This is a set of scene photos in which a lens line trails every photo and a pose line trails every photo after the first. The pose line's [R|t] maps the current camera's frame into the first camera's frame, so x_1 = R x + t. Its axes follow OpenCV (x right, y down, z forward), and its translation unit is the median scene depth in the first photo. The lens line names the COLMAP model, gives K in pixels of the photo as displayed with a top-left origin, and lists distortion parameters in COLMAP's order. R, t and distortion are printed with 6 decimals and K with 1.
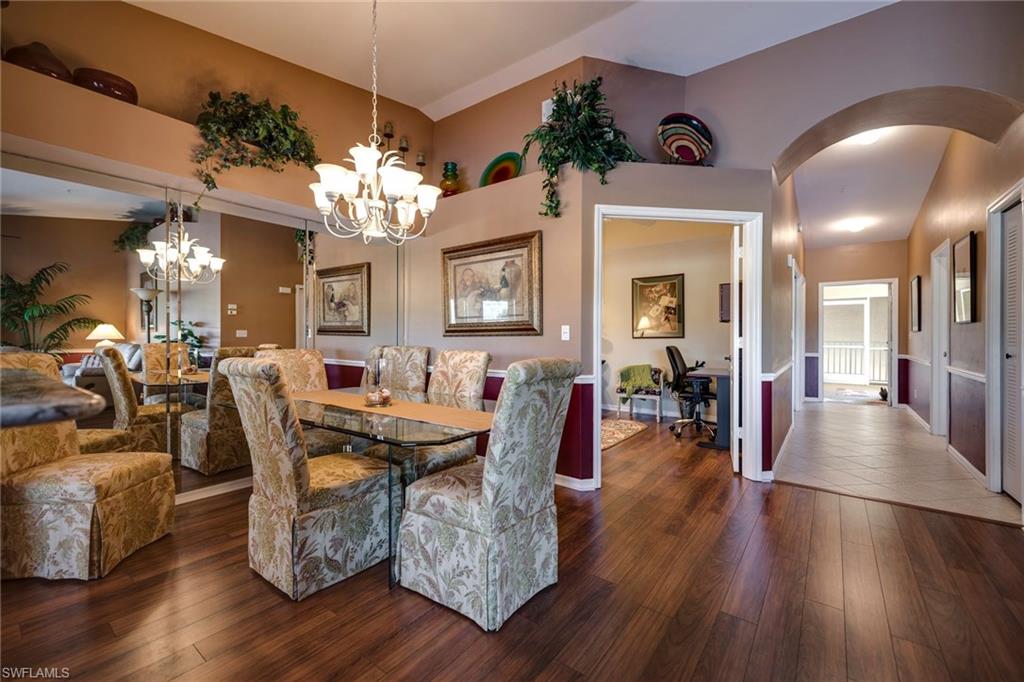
lens RADIAL K [[399.5, 0, 492.4], [0, 399.5, 339.7], [0, 0, 1]] dist [0.005517, -0.003495]
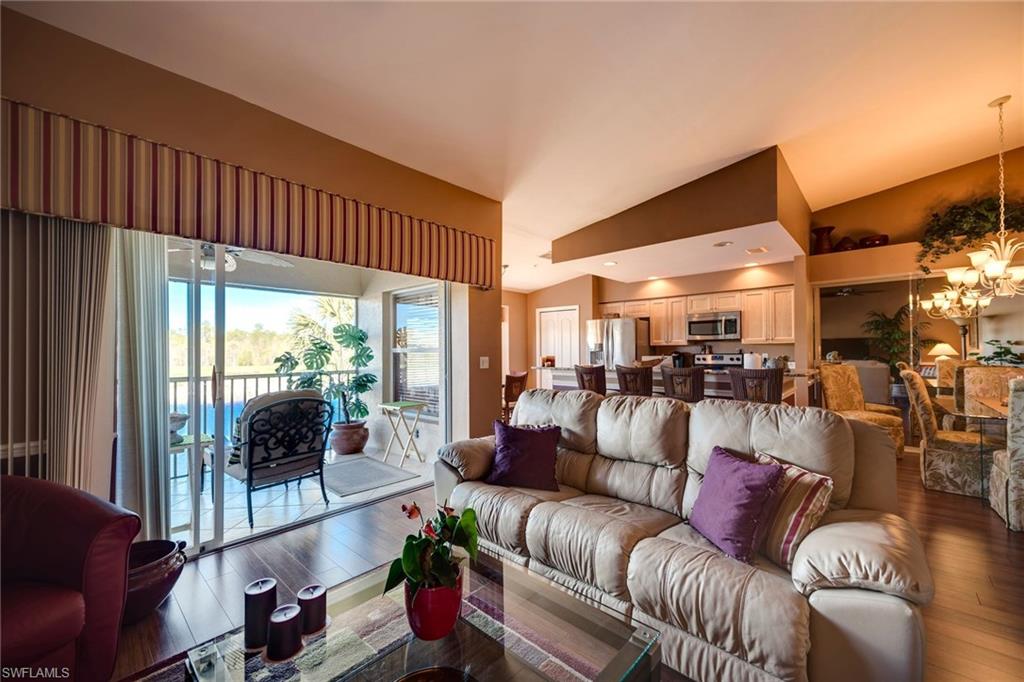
lens RADIAL K [[399.5, 0, 505.1], [0, 399.5, 349.6], [0, 0, 1]] dist [0.005517, -0.003495]
pose [[-0.138123, -0.007890, -0.990384, 1.078096], [0.005800, 0.999945, -0.008775, -0.032596], [0.990398, -0.006956, -0.138070, -0.497568]]
